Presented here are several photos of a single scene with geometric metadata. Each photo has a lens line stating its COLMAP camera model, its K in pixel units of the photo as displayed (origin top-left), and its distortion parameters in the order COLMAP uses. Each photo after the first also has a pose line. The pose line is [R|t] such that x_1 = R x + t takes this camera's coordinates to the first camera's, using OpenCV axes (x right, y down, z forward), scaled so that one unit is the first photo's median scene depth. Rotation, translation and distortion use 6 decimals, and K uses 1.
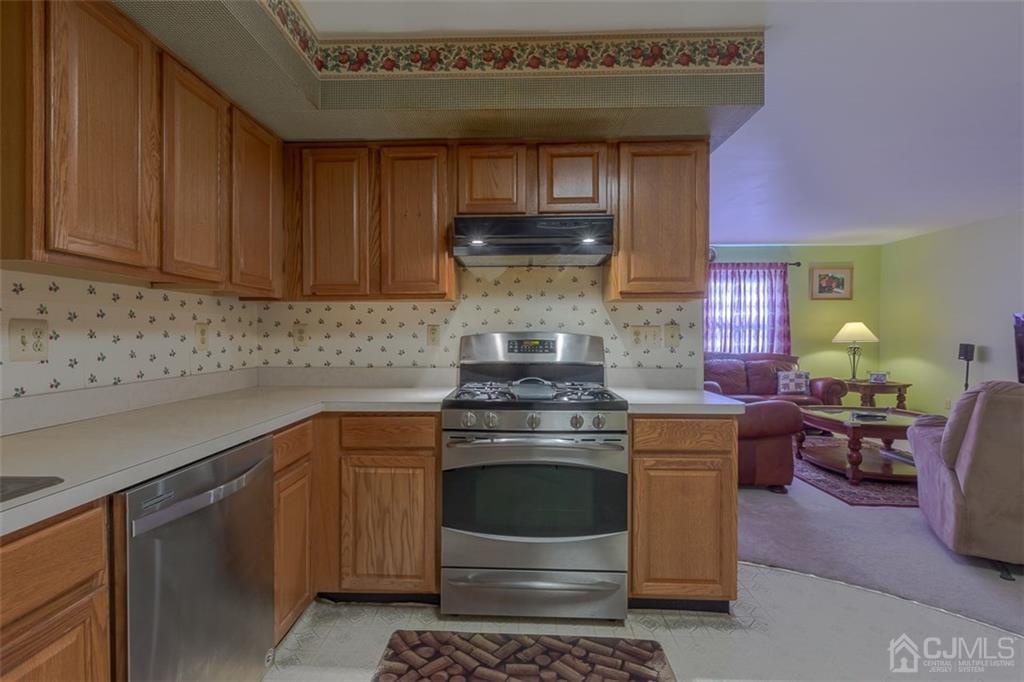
lens RADIAL K [[485.8, 0, 497.3], [0, 485.8, 339.9], [0, 0, 1]] dist [0.006159, -0.000214]
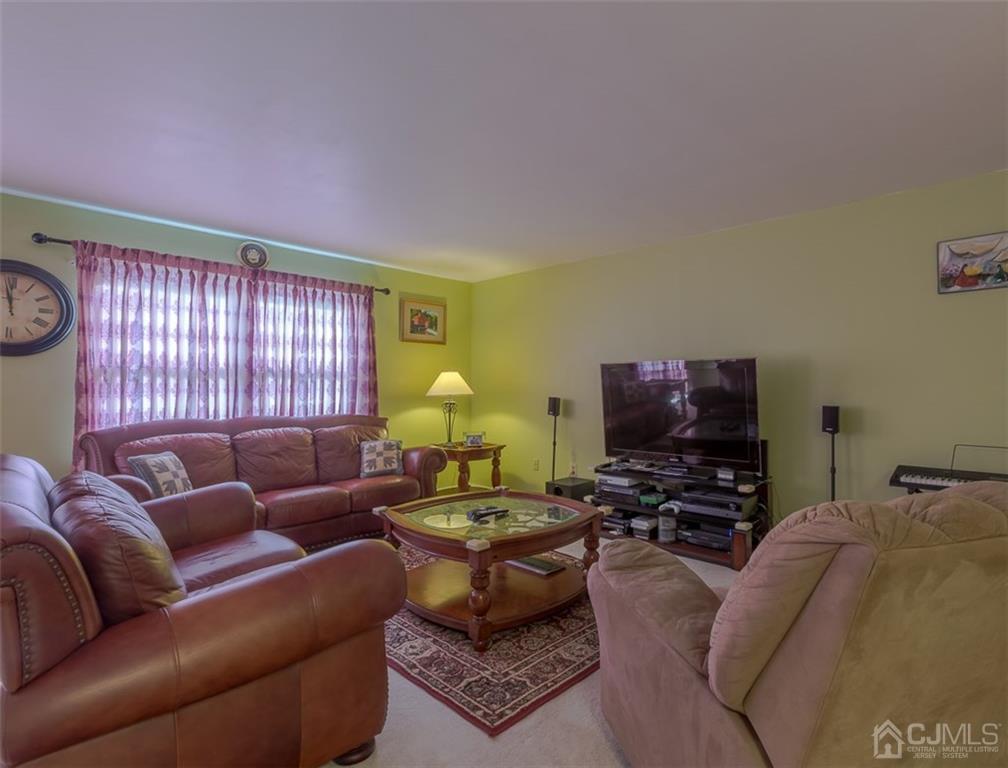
lens RADIAL K [[513.2, 0, 555.4], [0, 513.2, 379.2], [0, 0, 1]] dist [0.000852, 0.000068]
pose [[0.638471, 0.010213, 0.769578, 0.187191], [0.009909, 0.999720, -0.021488, -0.003982], [-0.769582, 0.021345, 0.638191, 0.314867]]
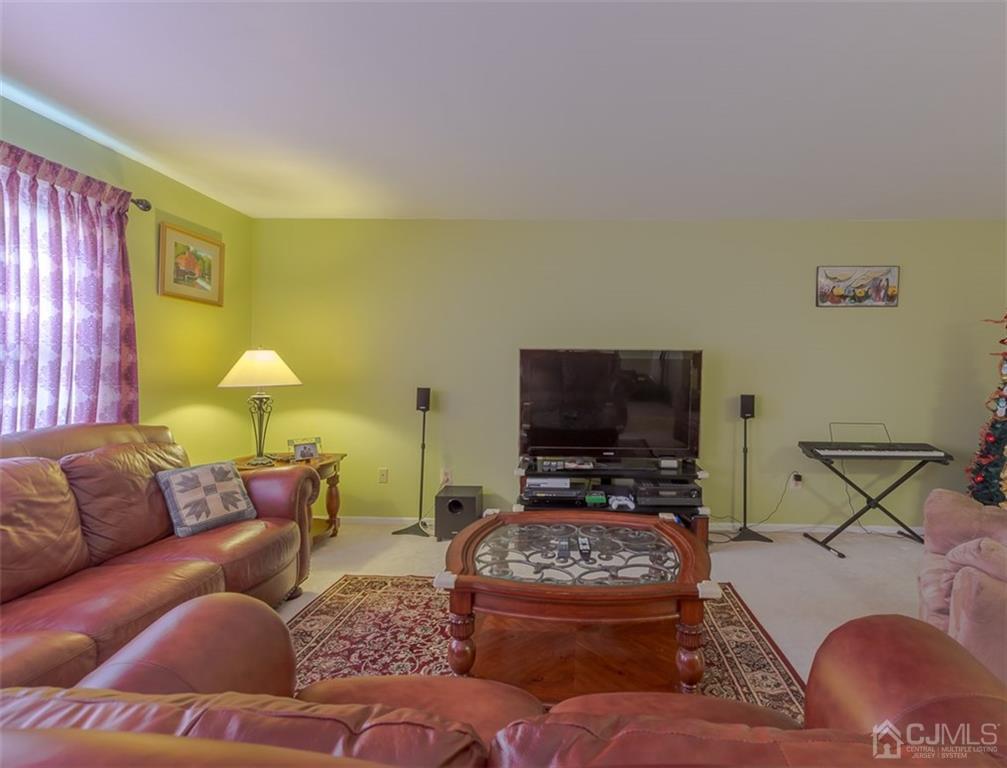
lens RADIAL K [[522.0, 0, 556.5], [0, 522.0, 381.6], [0, 0, 1]] dist [0.001018, -0.001484]
pose [[-0.015584, -0.015416, 0.999760, 0.160881], [0.001015, 0.999880, 0.015433, -0.009971], [-0.999878, 0.001255, -0.015566, 0.656037]]
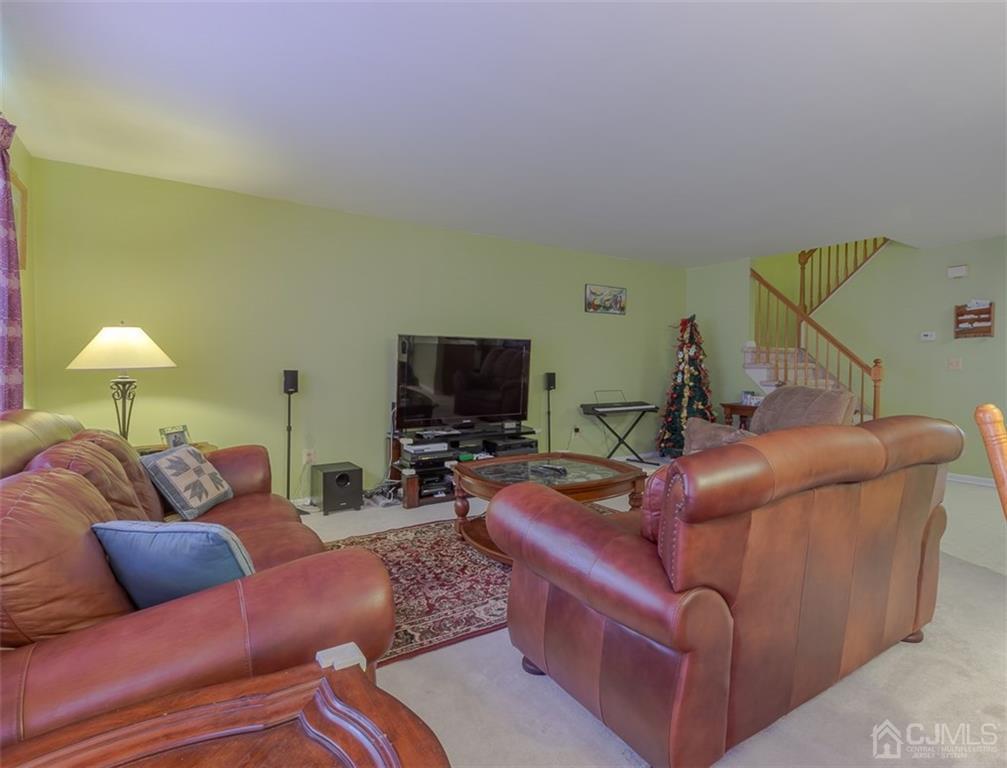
lens RADIAL K [[522.0, 0, 556.5], [0, 522.0, 381.6], [0, 0, 1]] dist [0.001018, -0.001484]
pose [[-0.622165, -0.024810, 0.782493, 0.100762], [0.004365, 0.999372, 0.035157, -0.000438], [-0.782874, 0.025289, -0.621666, 0.935149]]
